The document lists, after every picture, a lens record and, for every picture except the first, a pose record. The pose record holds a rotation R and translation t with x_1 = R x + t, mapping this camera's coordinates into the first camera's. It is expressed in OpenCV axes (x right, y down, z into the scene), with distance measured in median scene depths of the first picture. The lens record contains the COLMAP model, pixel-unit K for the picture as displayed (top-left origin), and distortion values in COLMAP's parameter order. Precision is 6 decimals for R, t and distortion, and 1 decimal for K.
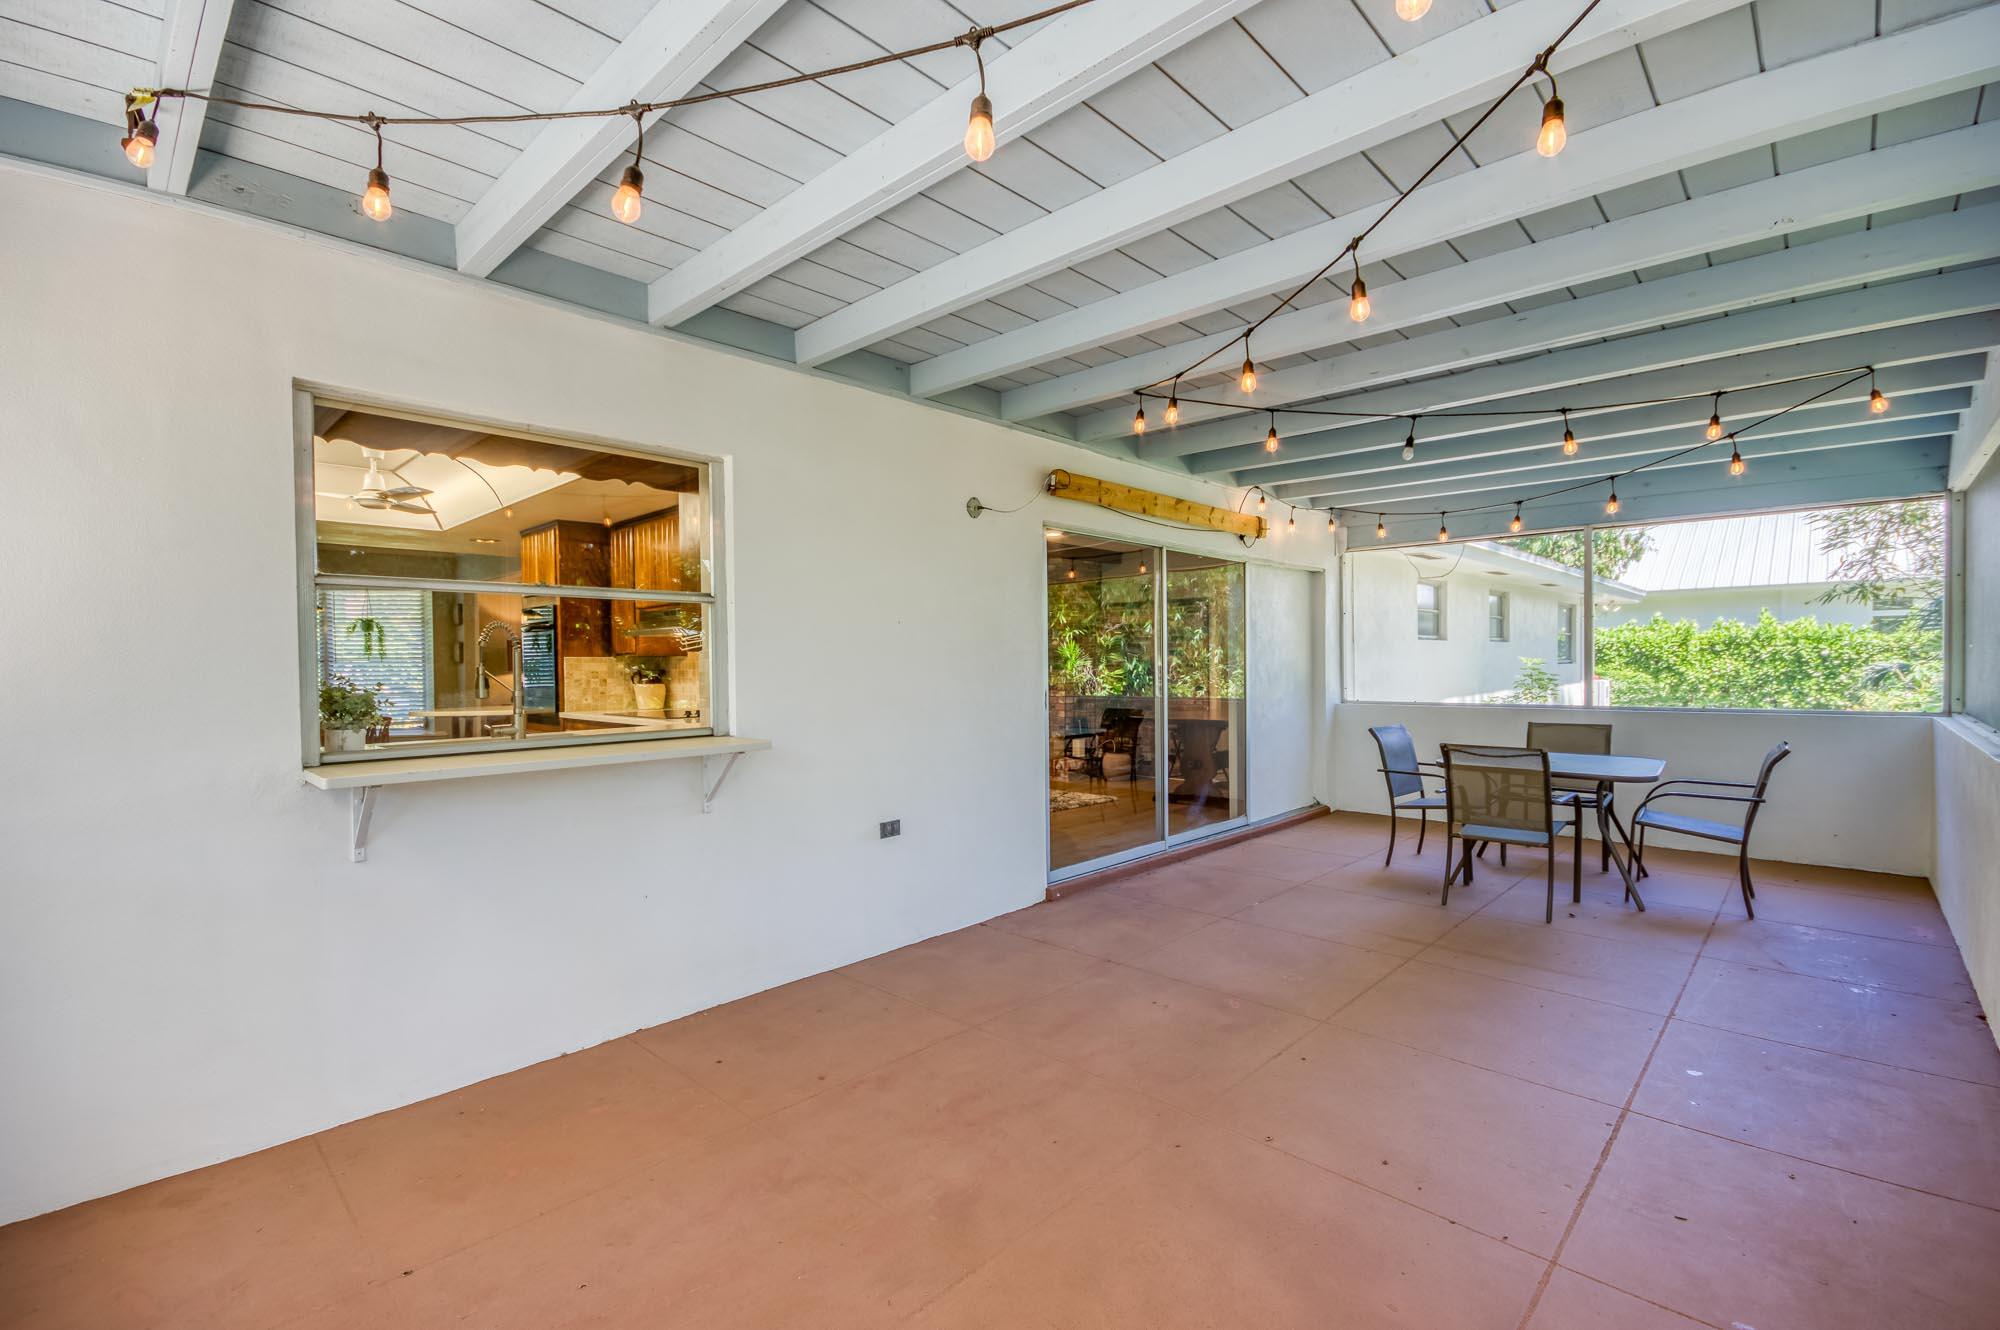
lens RADIAL K [[873.1, 0, 1012.8], [0, 873.1, 680.0], [0, 0, 1]] dist [0.001742, -0.006646]
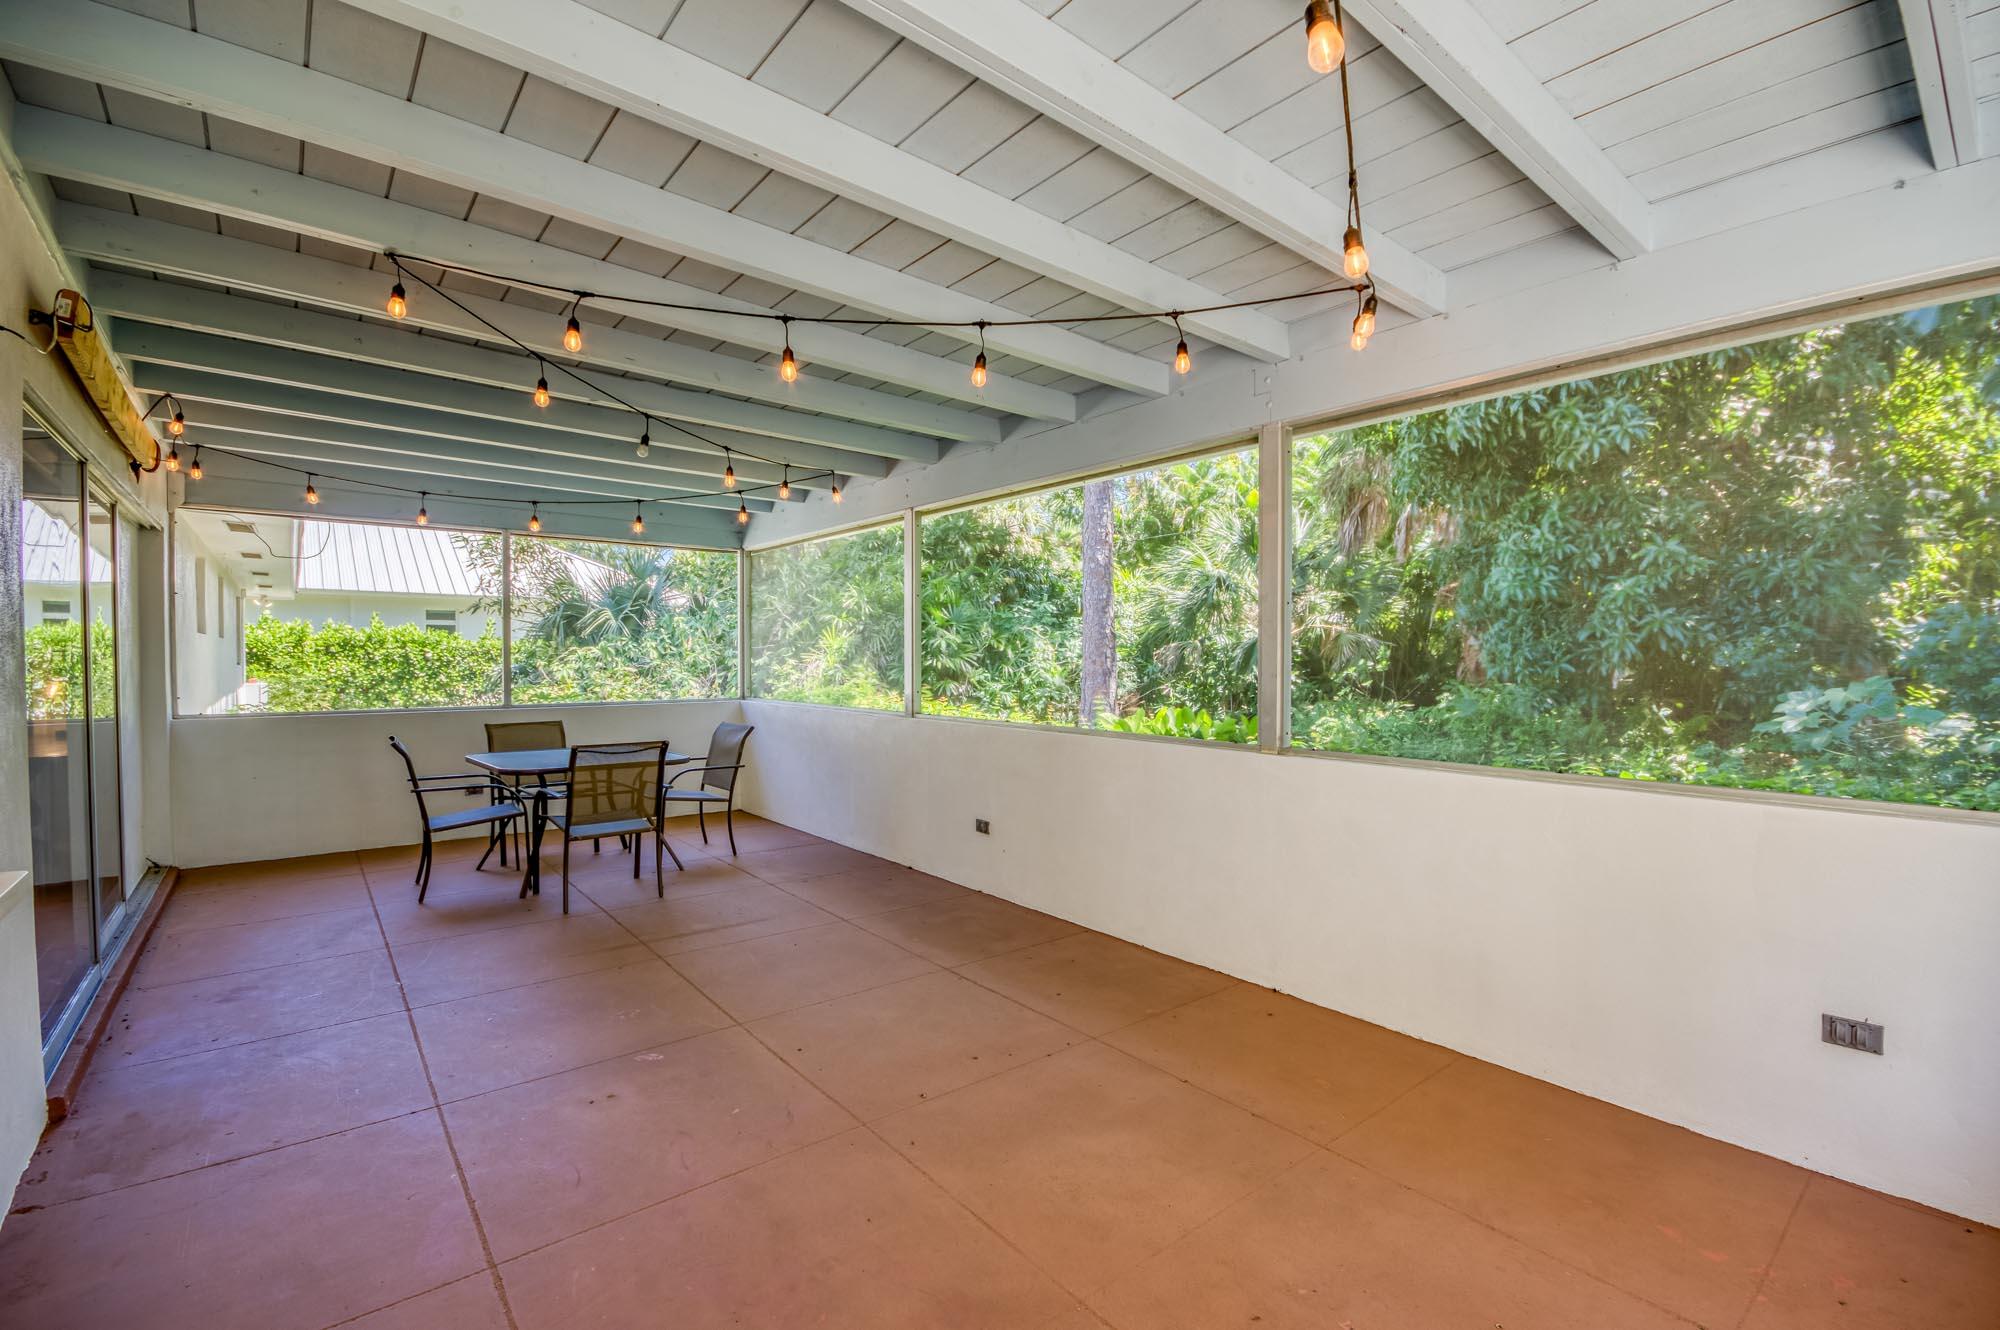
lens RADIAL K [[873.1, 0, 1012.8], [0, 873.1, 680.0], [0, 0, 1]] dist [0.001742, -0.006646]
pose [[0.123267, -0.013823, 0.992277, -0.298009], [0.015704, 0.999805, 0.011978, -0.003059], [-0.992249, 0.014106, 0.123460, 0.286972]]
